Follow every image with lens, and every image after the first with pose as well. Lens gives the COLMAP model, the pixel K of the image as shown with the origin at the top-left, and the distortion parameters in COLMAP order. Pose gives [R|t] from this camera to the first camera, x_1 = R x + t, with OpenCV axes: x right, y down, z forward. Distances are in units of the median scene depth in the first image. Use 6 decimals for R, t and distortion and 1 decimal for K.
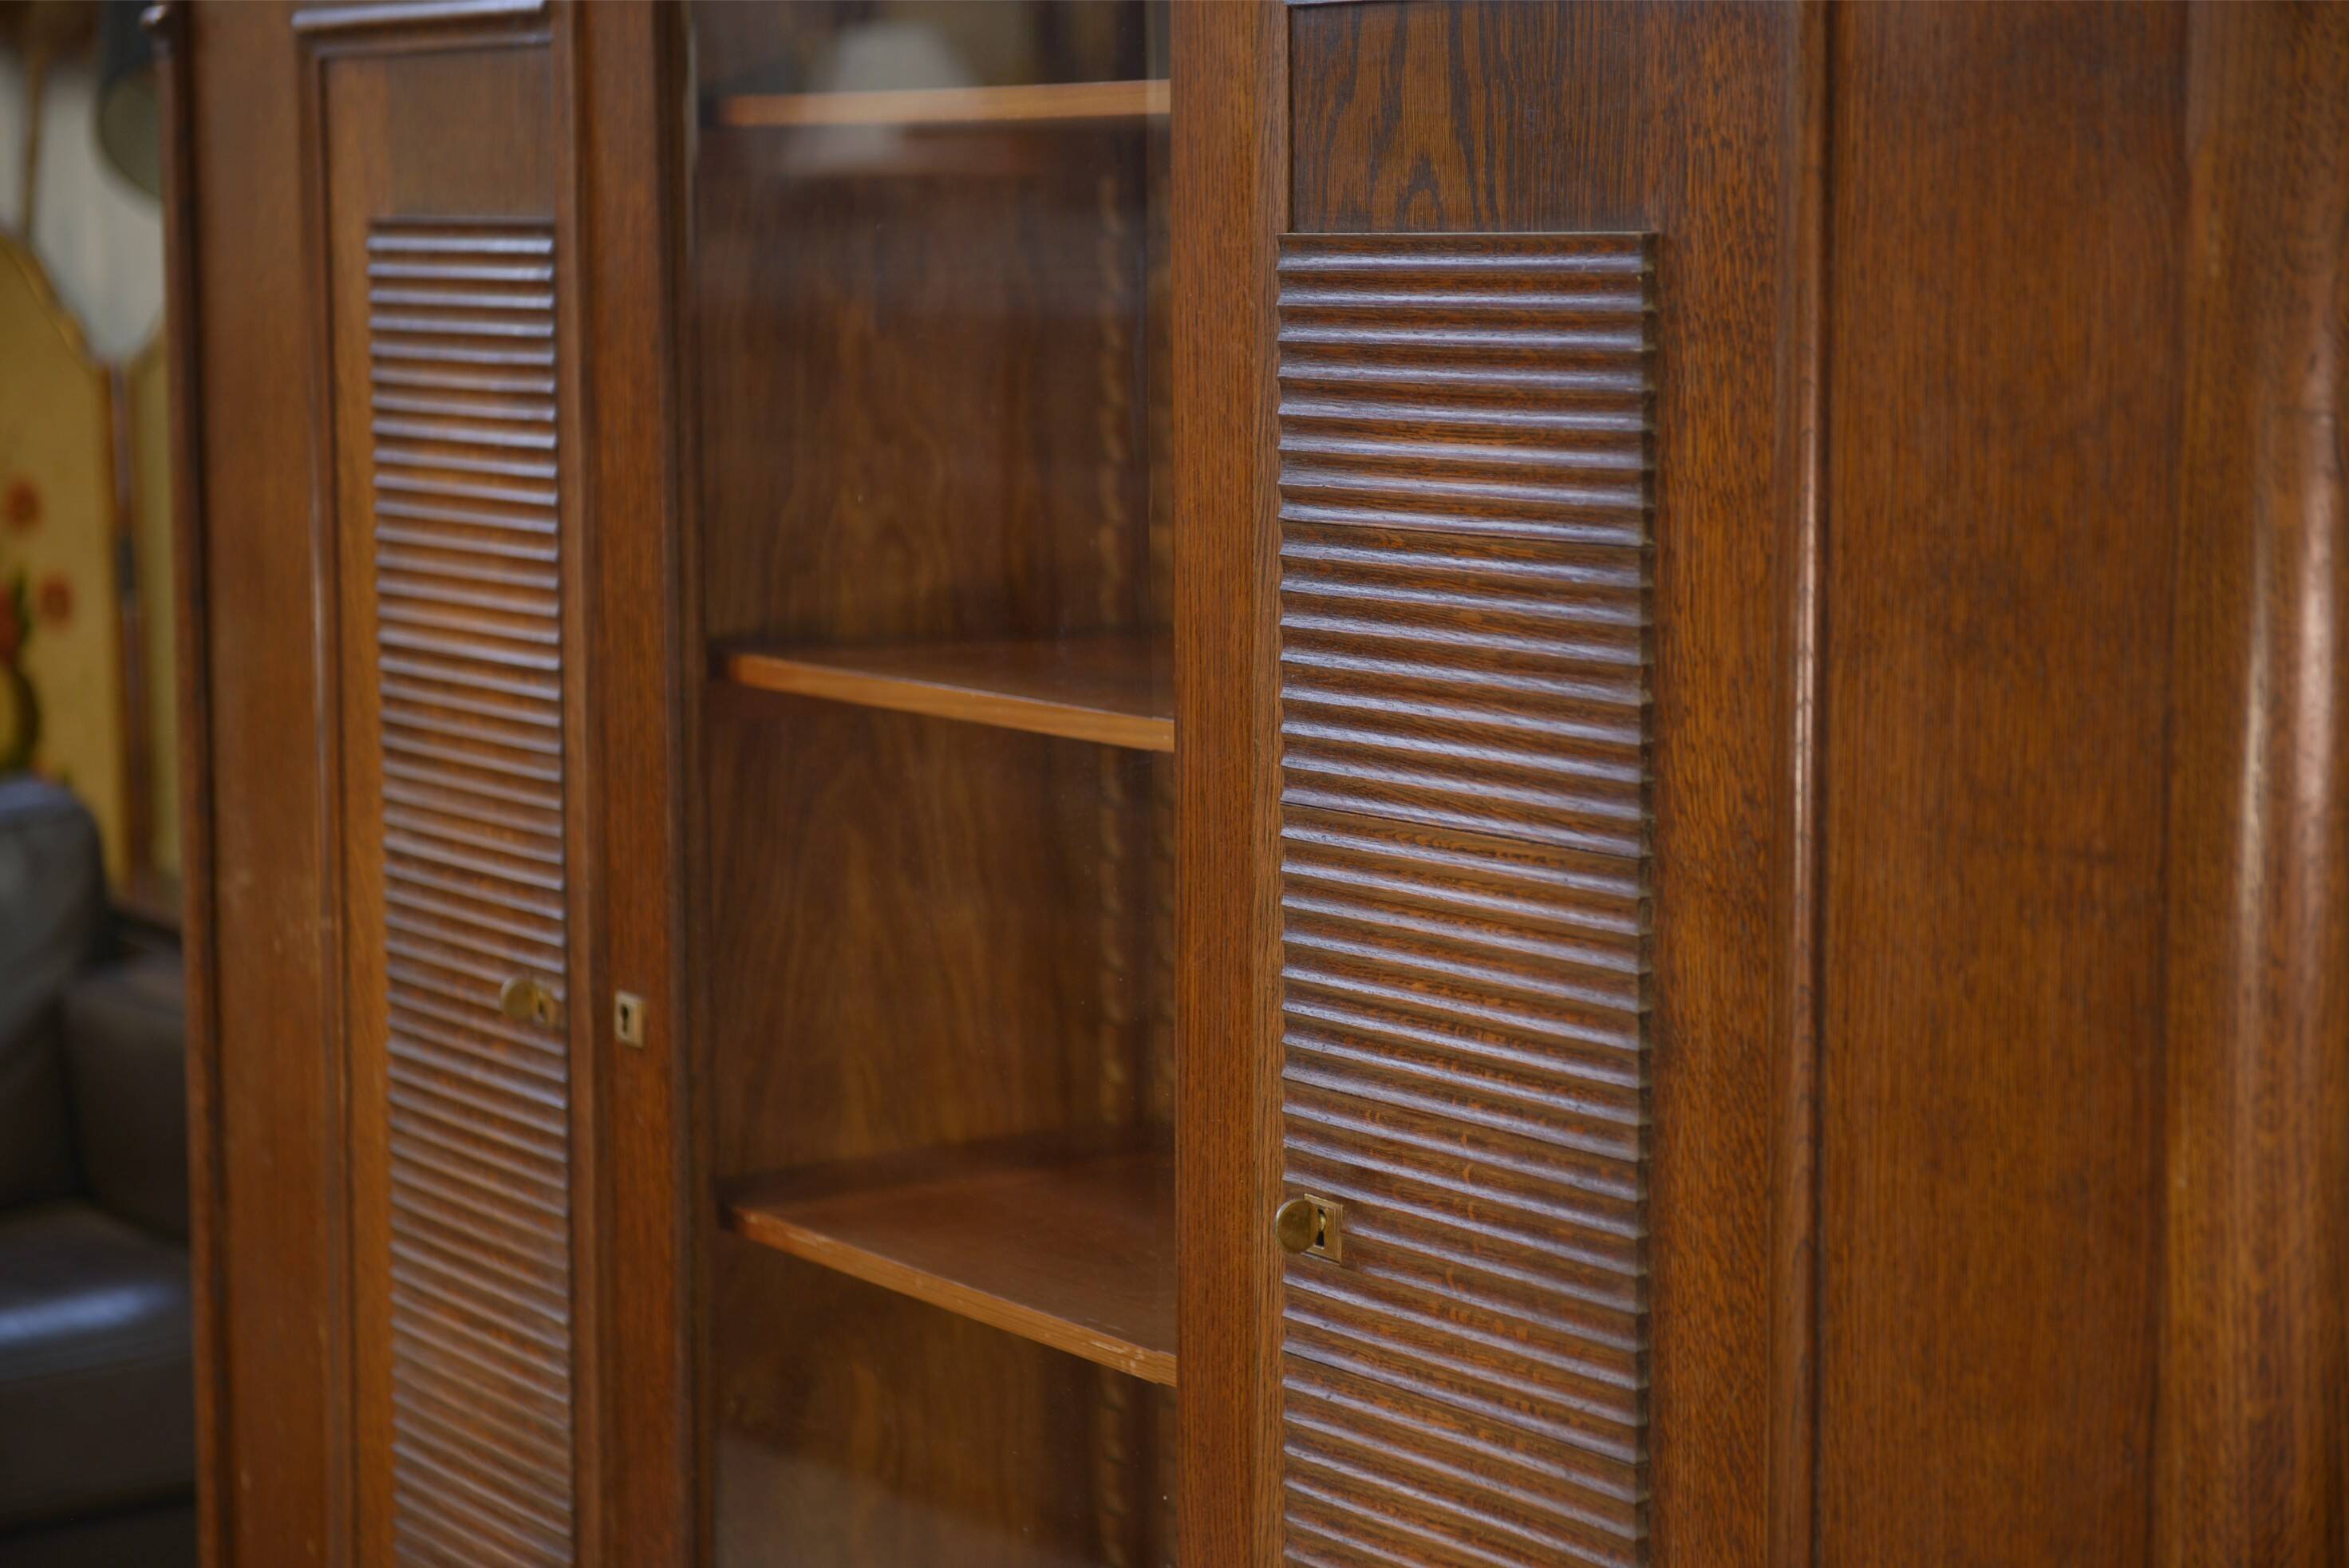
lens RADIAL K [[4453.0, 0, 1174.5], [0, 4453.0, 784.0], [0, 0, 1]] dist [0.148138, -0.590707]
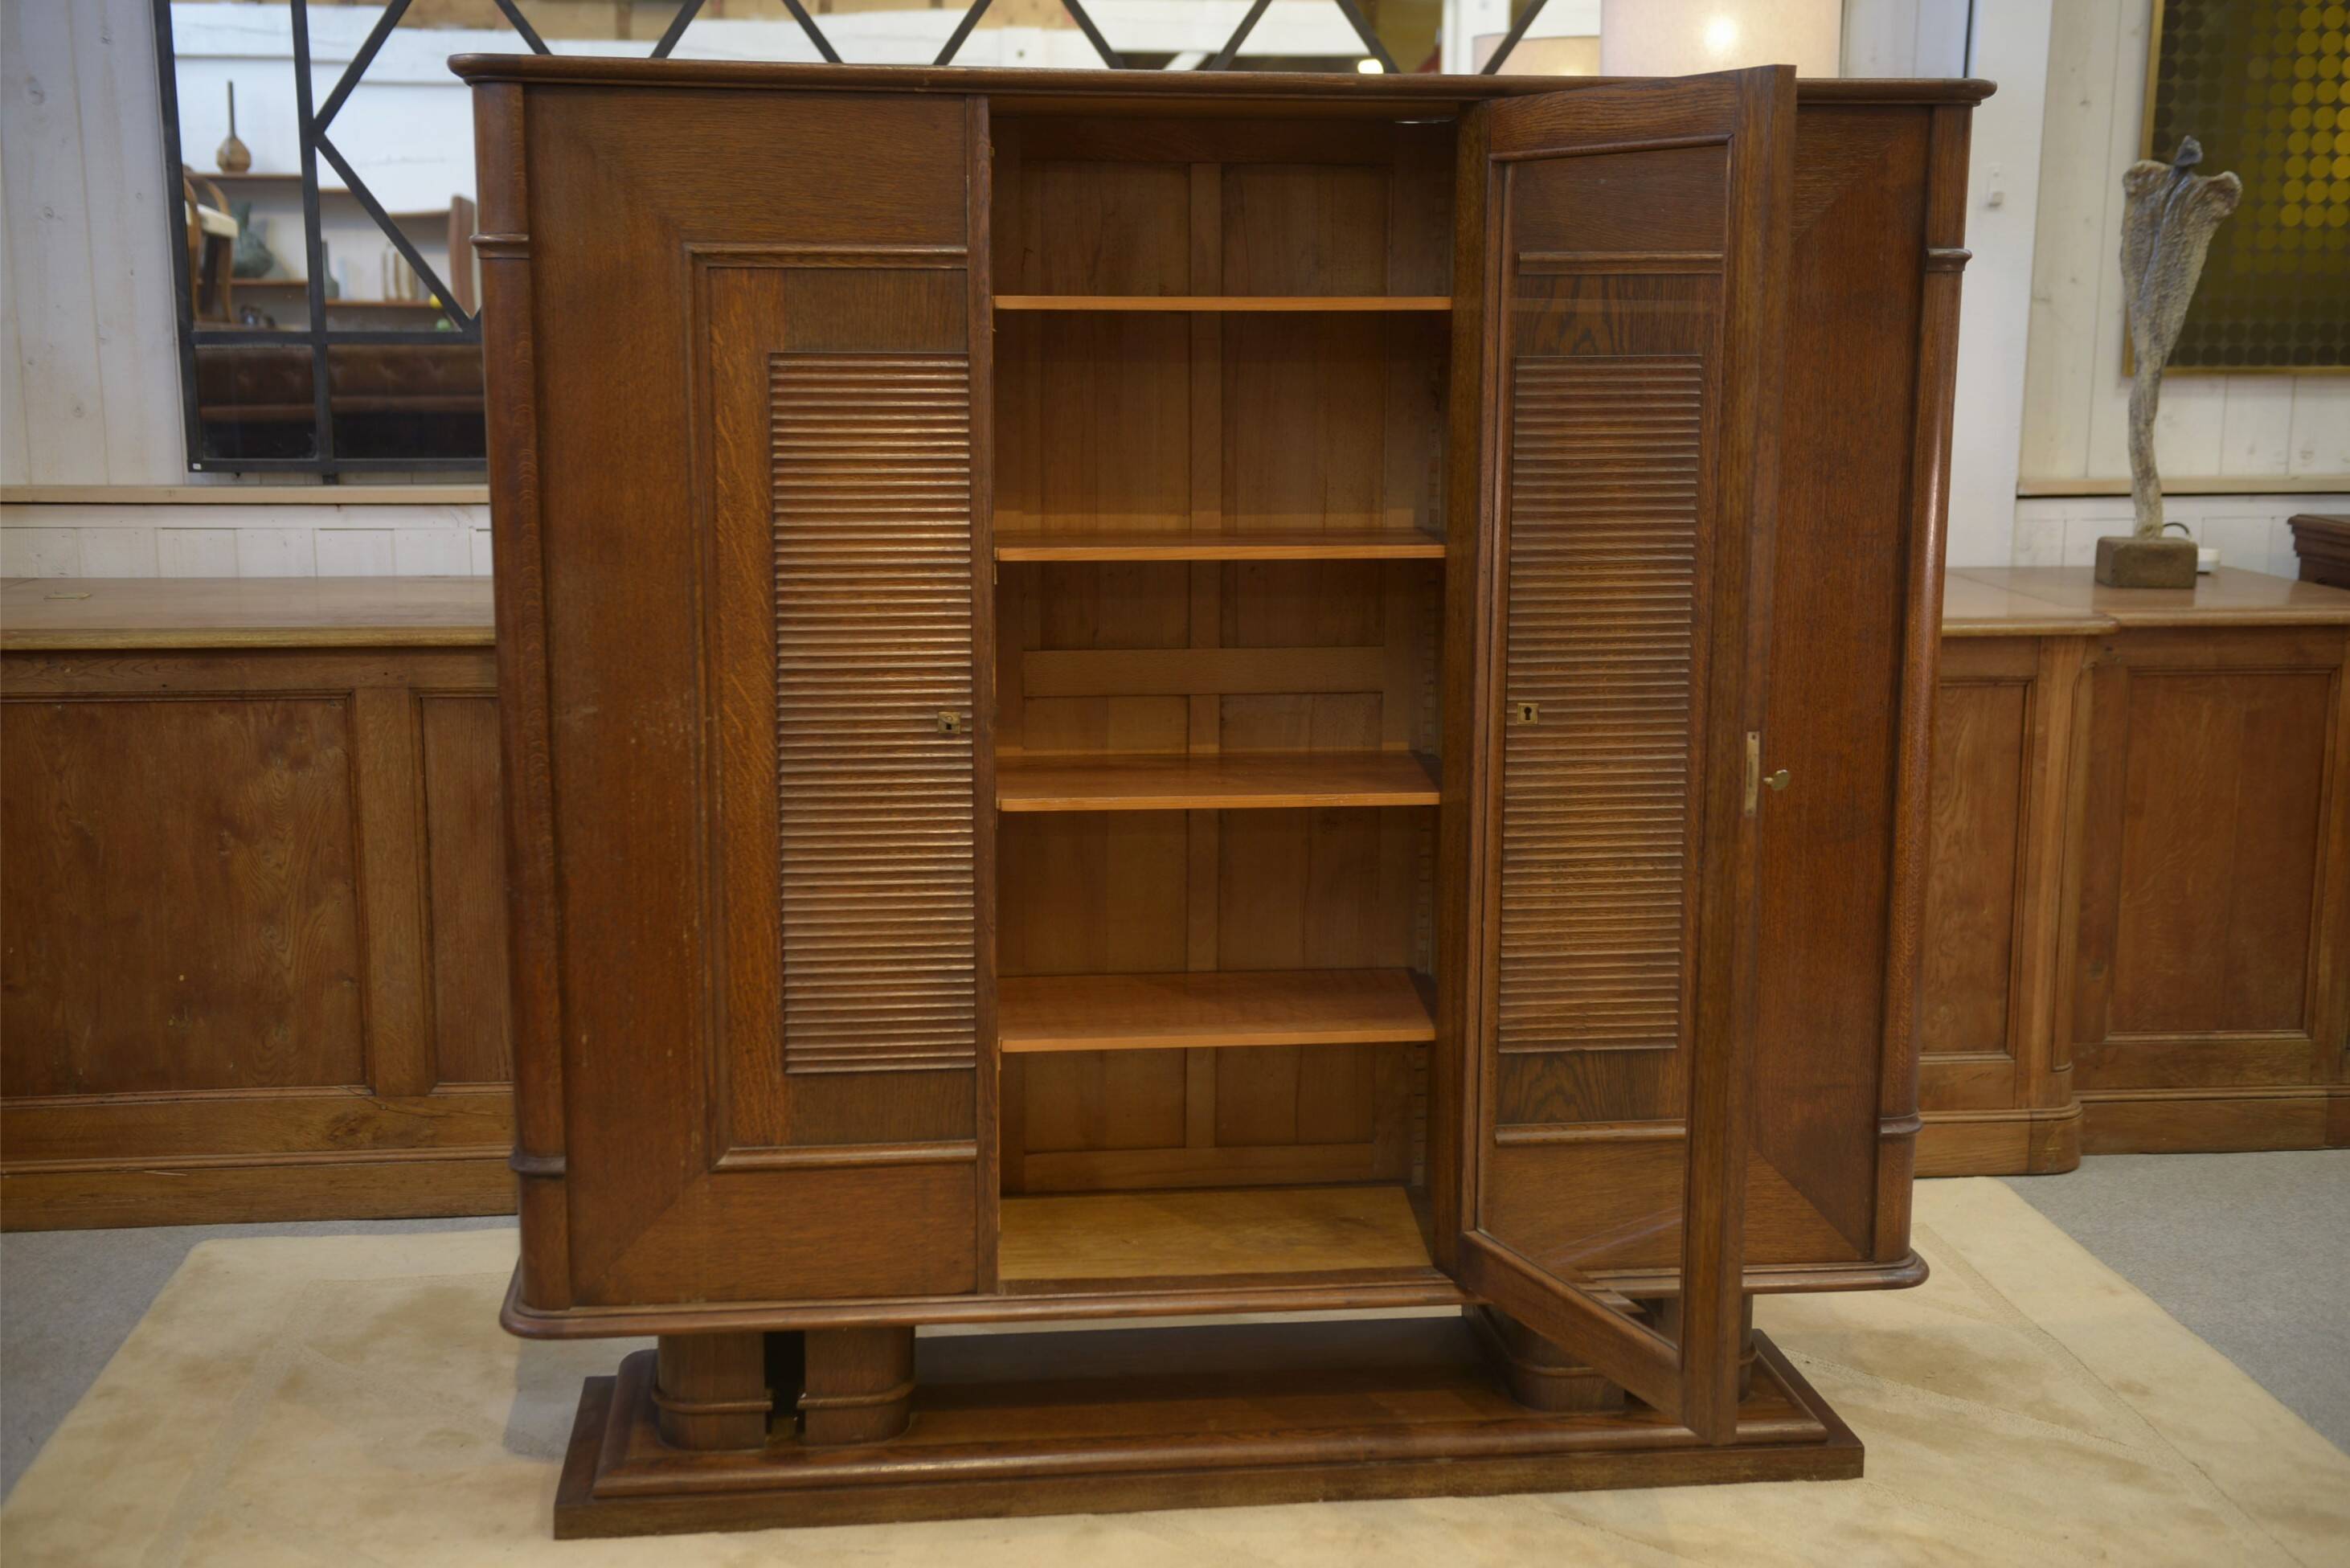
lens RADIAL K [[2734.8, 0, 1175.0], [0, 2734.8, 784.0], [0, 0, 1]] dist [0.087860, -0.005591]
pose [[0.495338, -0.144272, 0.856636, -1.739585], [0.107393, 0.988718, 0.104418, -0.067147], [-0.862036, 0.040274, 0.505244, 0.362249]]
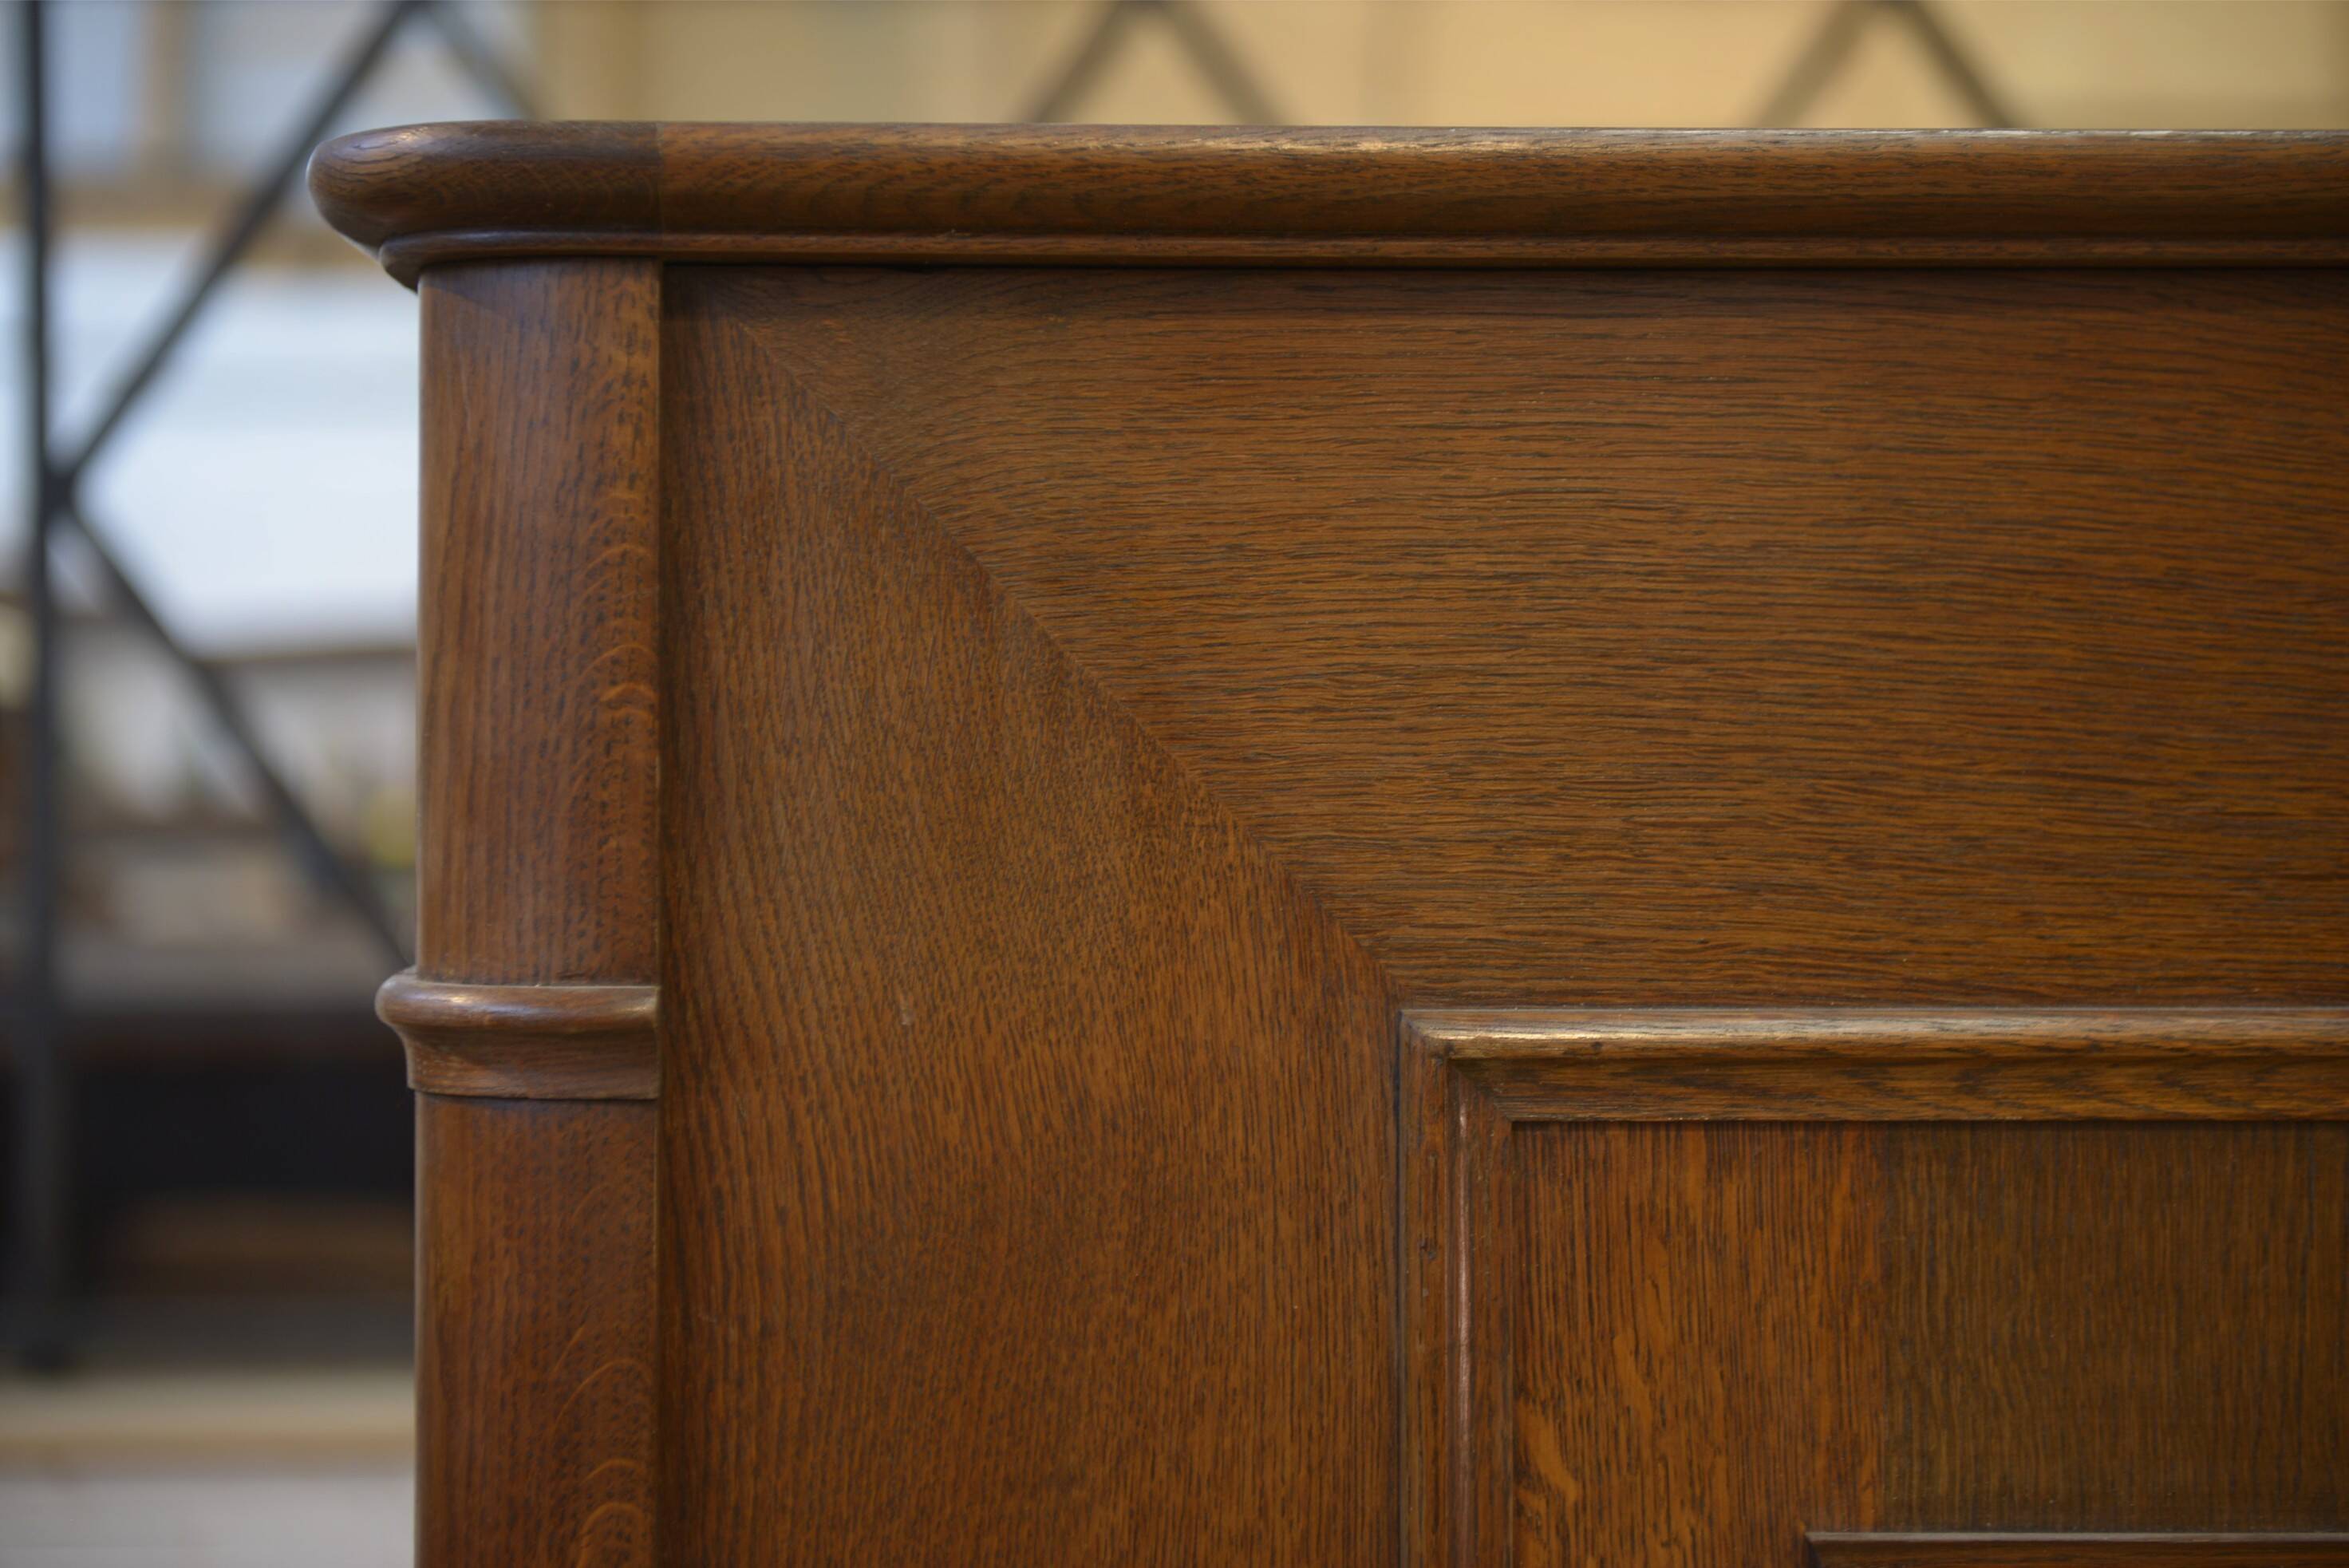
lens RADIAL K [[4453.0, 0, 1174.5], [0, 4453.0, 784.0], [0, 0, 1]] dist [0.148138, -0.590707]
pose [[0.567985, -0.004487, 0.823027, -0.806257], [0.106677, 0.991951, -0.068212, -0.256713], [-0.816096, 0.126542, 0.563892, 1.224938]]
